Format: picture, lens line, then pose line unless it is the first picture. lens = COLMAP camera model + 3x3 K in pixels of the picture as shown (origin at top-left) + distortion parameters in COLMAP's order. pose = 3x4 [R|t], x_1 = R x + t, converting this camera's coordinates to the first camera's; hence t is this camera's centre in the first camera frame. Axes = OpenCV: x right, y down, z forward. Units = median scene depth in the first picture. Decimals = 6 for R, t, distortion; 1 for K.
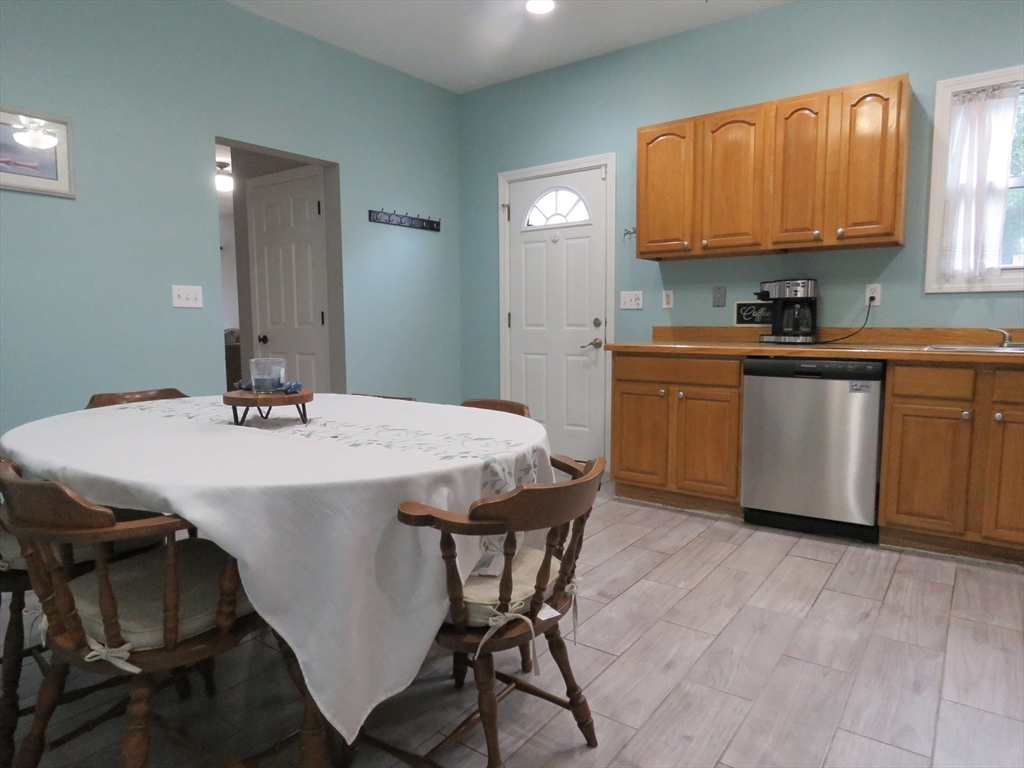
lens RADIAL K [[653.3, 0, 509.4], [0, 653.3, 384.9], [0, 0, 1]] dist [-0.001284, 0.001654]
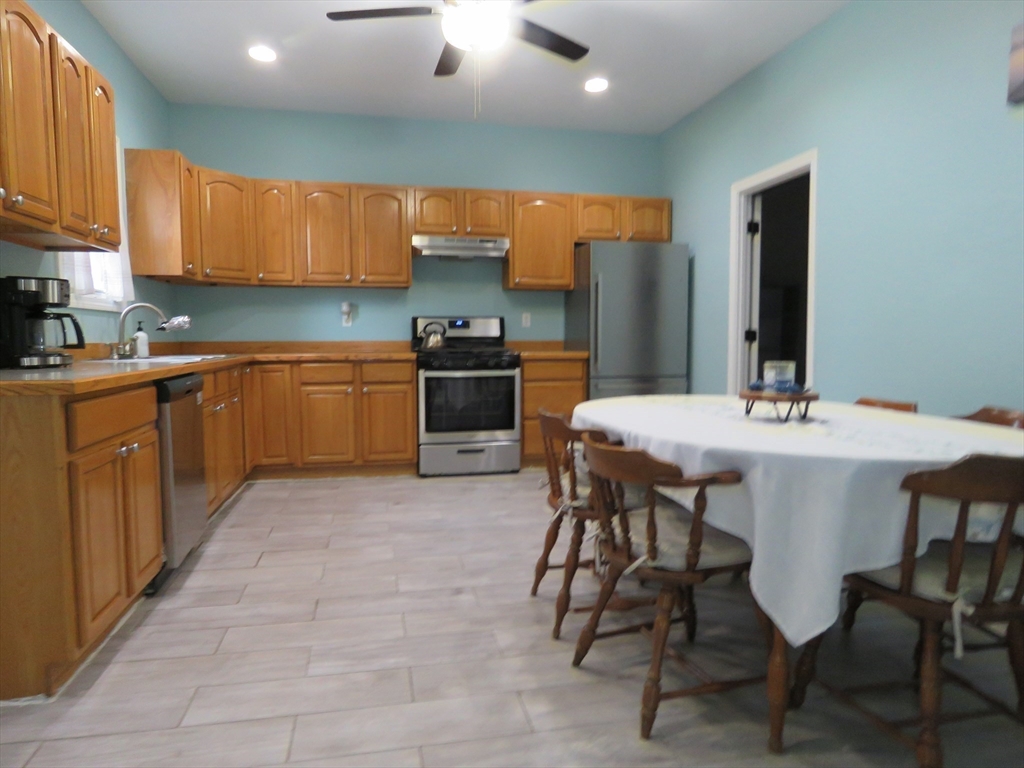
lens RADIAL K [[653.3, 0, 509.4], [0, 653.3, 384.9], [0, 0, 1]] dist [-0.001284, 0.001654]
pose [[-0.750906, -0.042005, 0.659071, -0.566158], [0.073548, 0.986448, 0.146667, -0.145986], [-0.656300, 0.158606, -0.737641, 1.588875]]
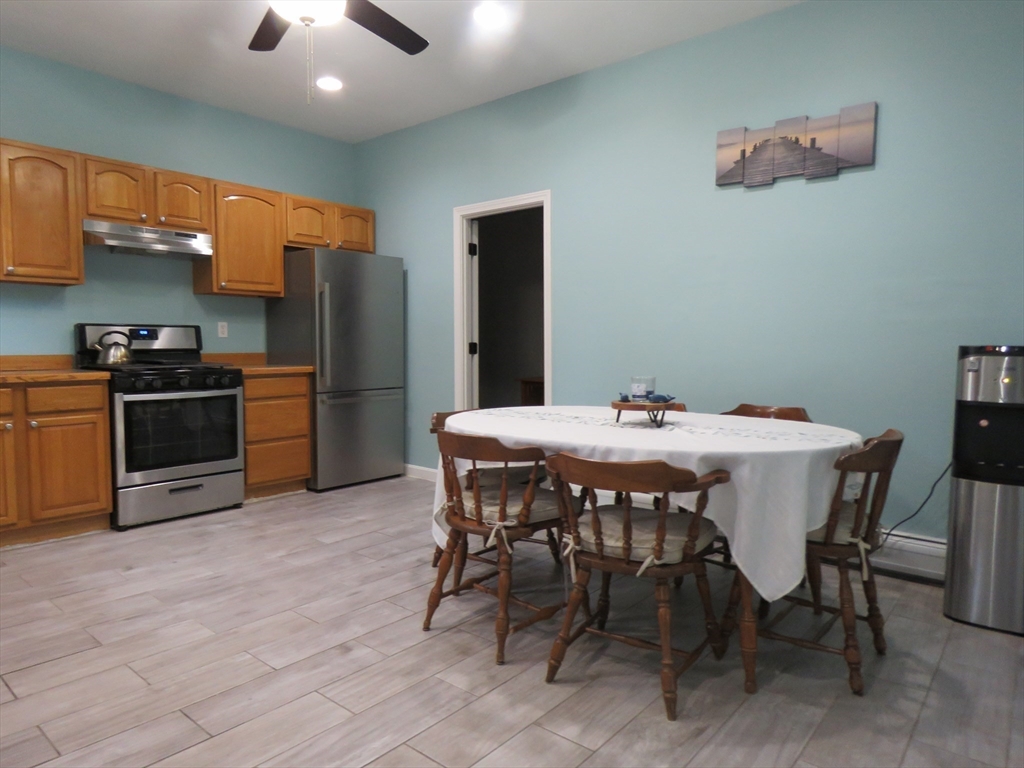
lens RADIAL K [[653.3, 0, 509.4], [0, 653.3, 384.9], [0, 0, 1]] dist [-0.001284, 0.001654]
pose [[-0.997659, -0.000559, 0.068390, -0.137873], [0.010787, 0.986164, 0.165424, -0.180227], [-0.067536, 0.165774, -0.983848, 1.734900]]
